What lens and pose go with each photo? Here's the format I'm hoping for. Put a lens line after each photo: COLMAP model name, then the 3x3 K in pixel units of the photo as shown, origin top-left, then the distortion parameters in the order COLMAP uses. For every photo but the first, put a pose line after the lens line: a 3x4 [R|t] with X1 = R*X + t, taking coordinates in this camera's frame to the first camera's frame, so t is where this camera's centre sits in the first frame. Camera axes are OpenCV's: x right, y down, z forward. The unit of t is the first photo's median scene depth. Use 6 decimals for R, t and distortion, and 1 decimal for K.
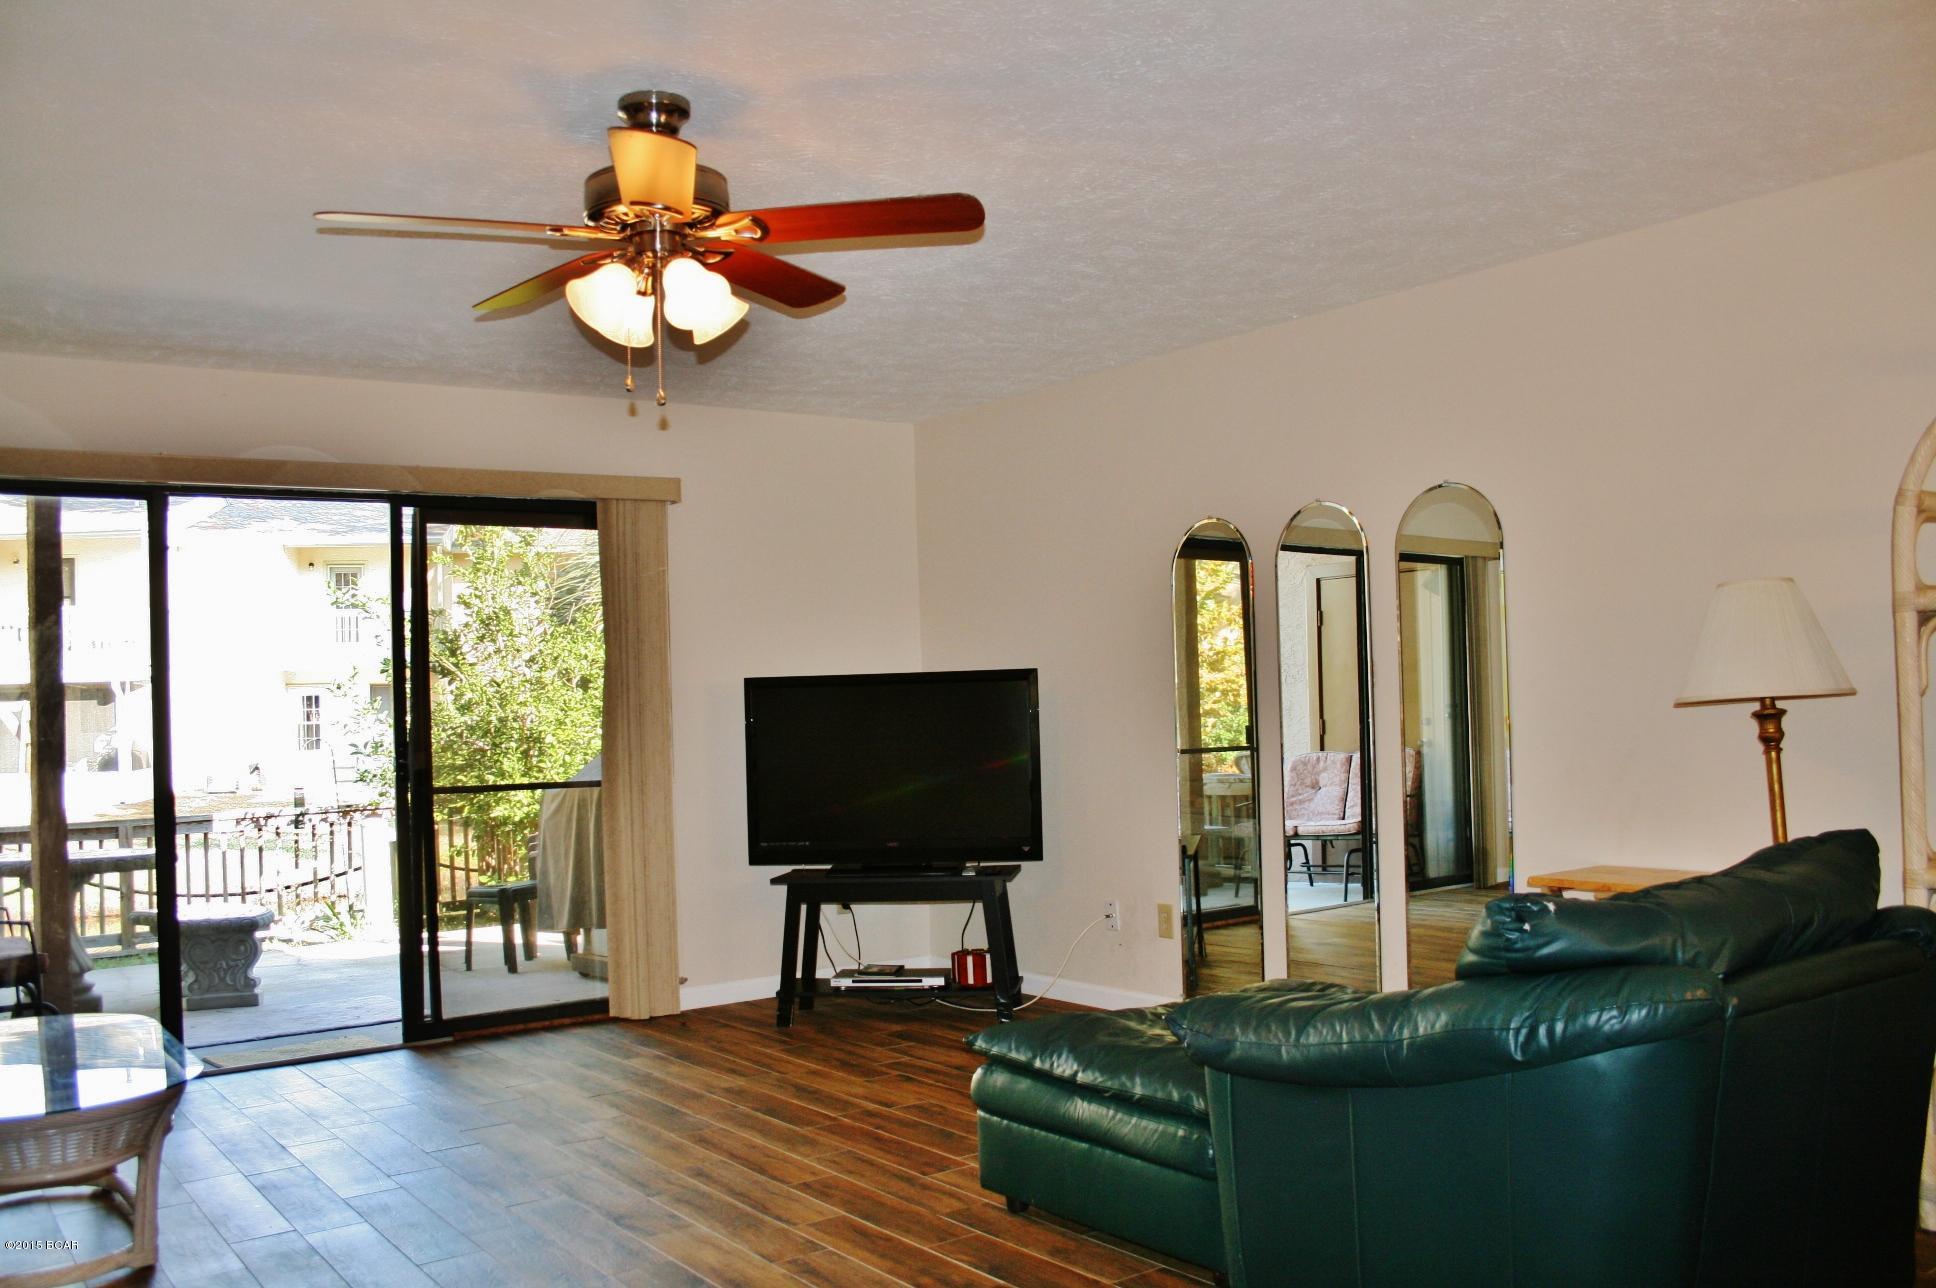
lens RADIAL K [[1634.9, 0, 973.0], [0, 1634.9, 653.0], [0, 0, 1]] dist [-0.130016, 0.112528]
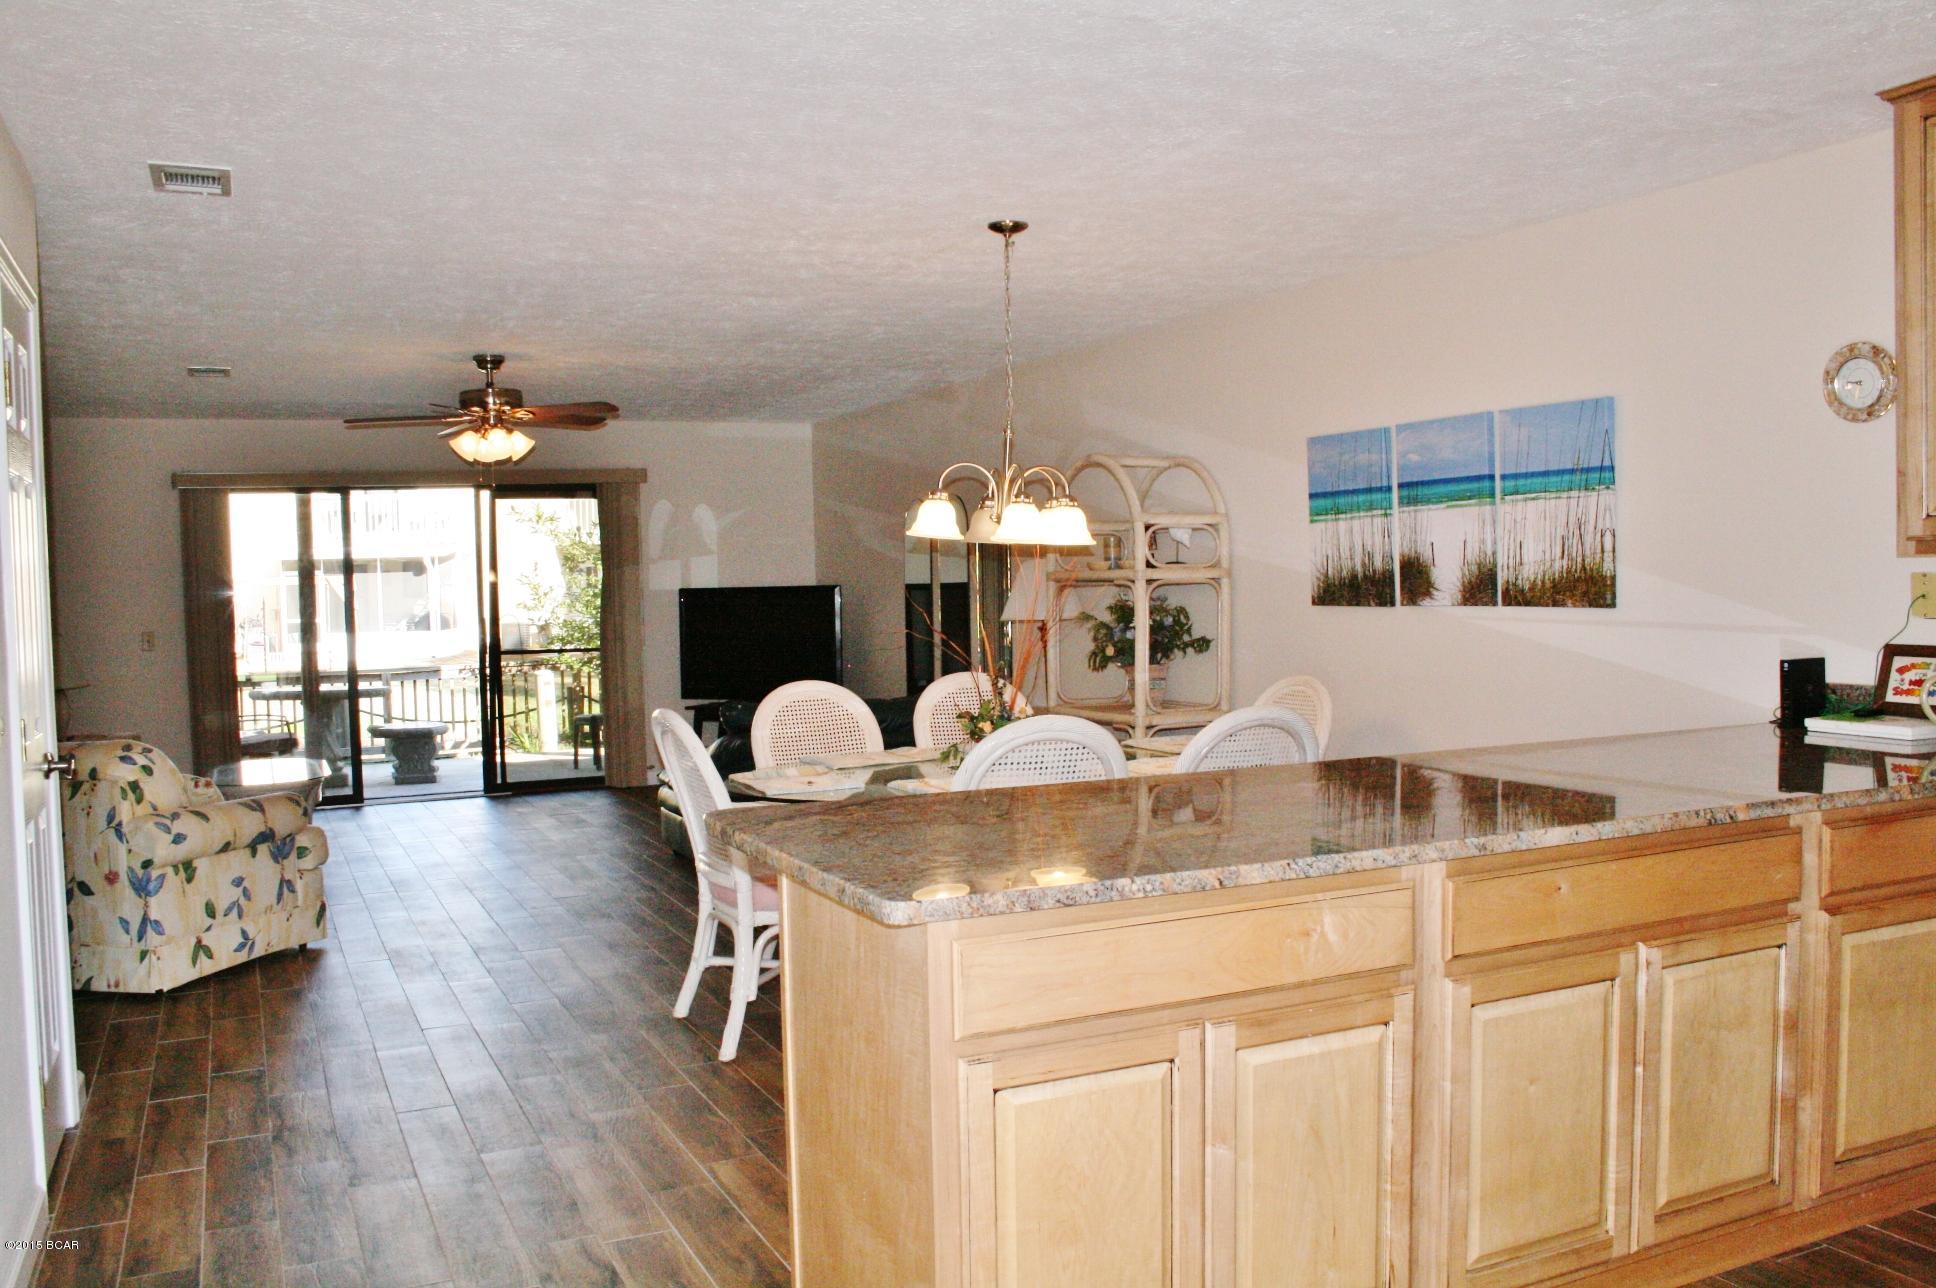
lens RADIAL K [[1634.9, 0, 964.5], [0, 1634.9, 644.2], [0, 0, 1]] dist [-0.130016, 0.112528]
pose [[0.981070, 0.016808, -0.192922, 0.496958], [-0.001684, 0.996929, 0.078294, -0.062705], [0.193645, -0.076487, 0.978085, -0.623213]]
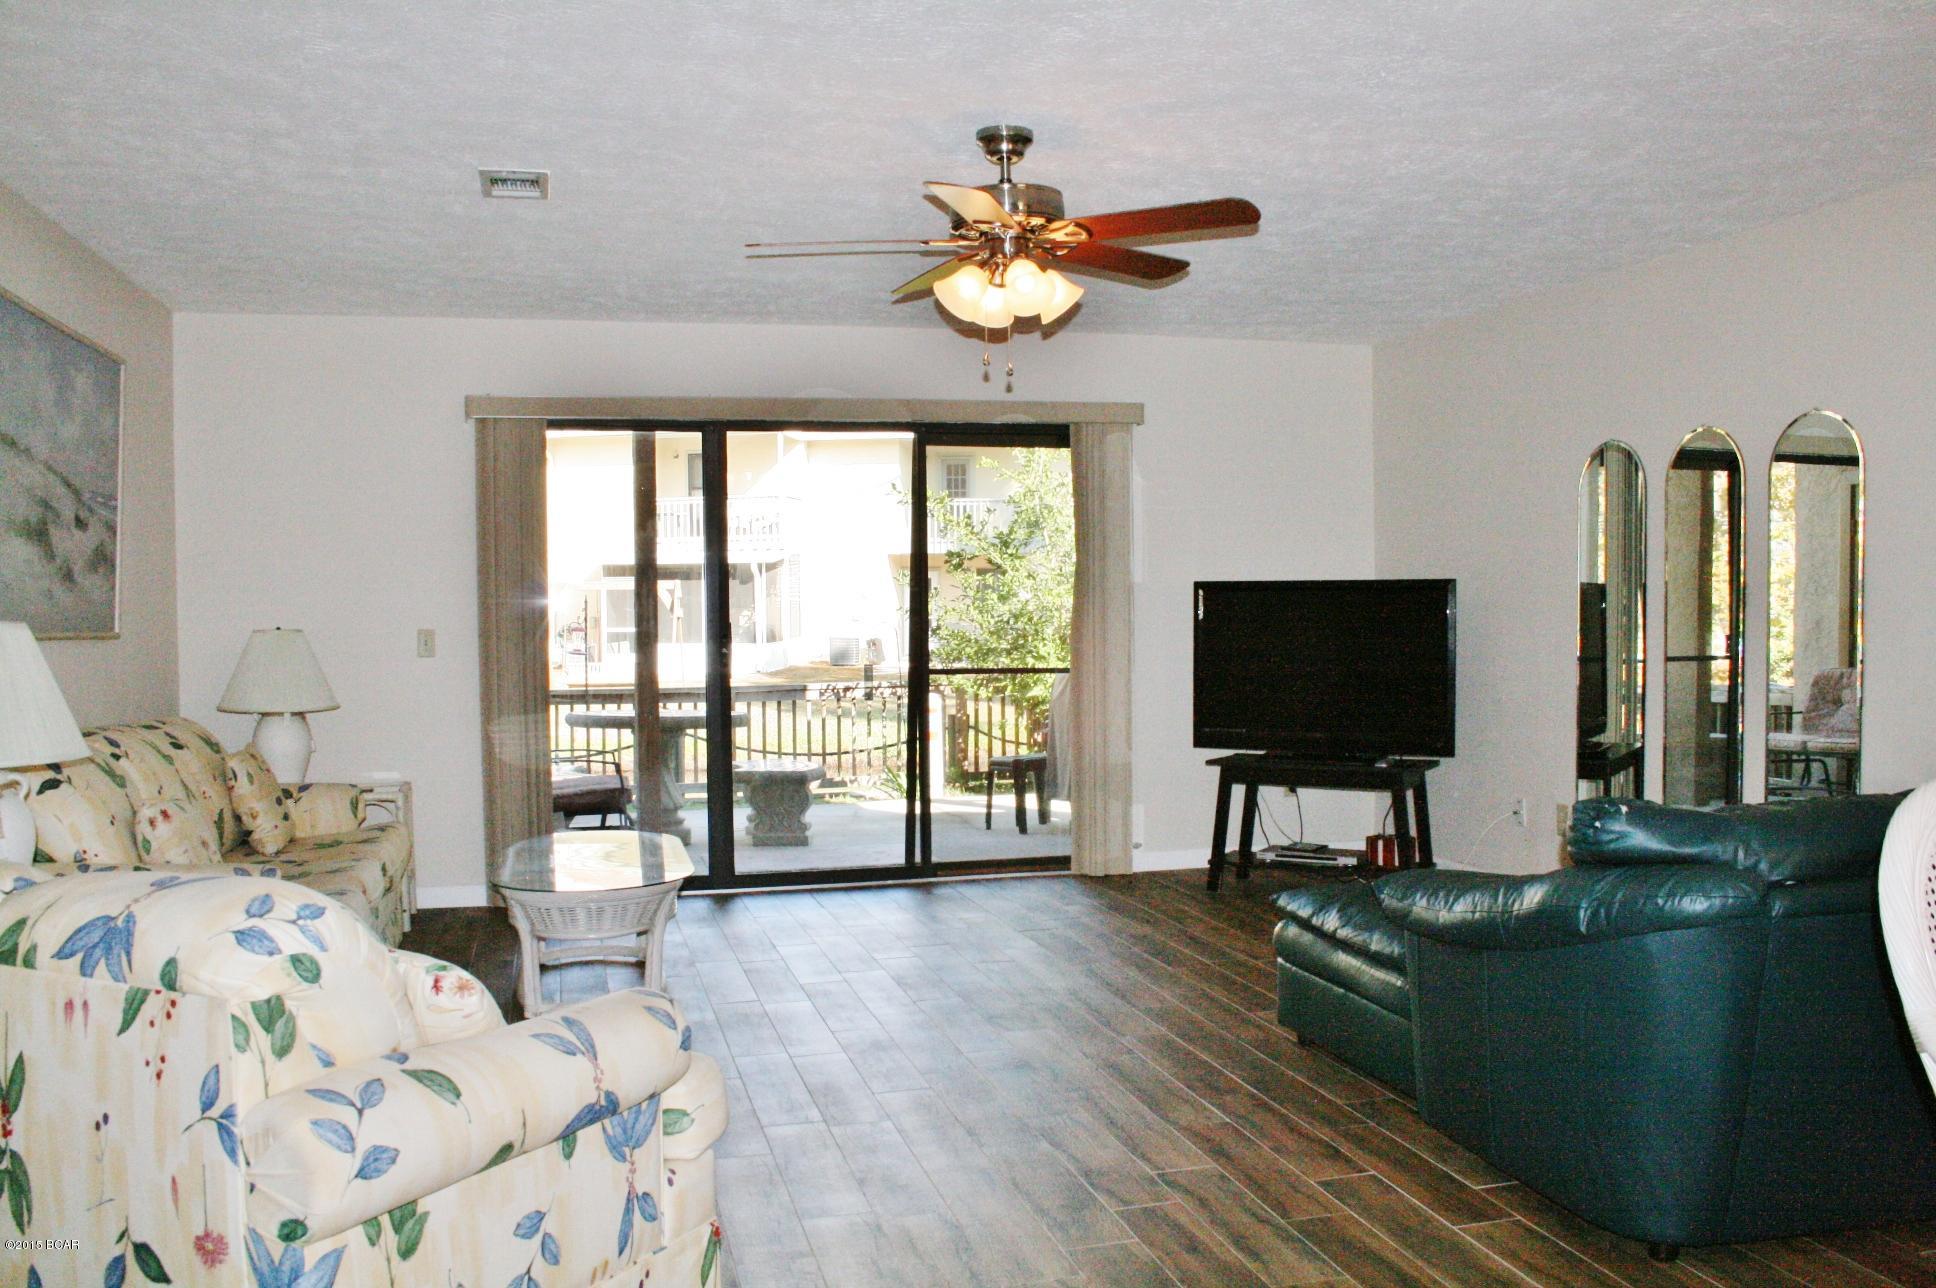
lens RADIAL K [[1634.9, 0, 969.9], [0, 1634.9, 641.6], [0, 0, 1]] dist [-0.130016, 0.112528]
pose [[0.931192, 0.032572, -0.363070, 0.130982], [-0.009900, 0.997892, 0.064132, -0.014582], [0.364394, -0.056124, 0.929552, -0.107547]]
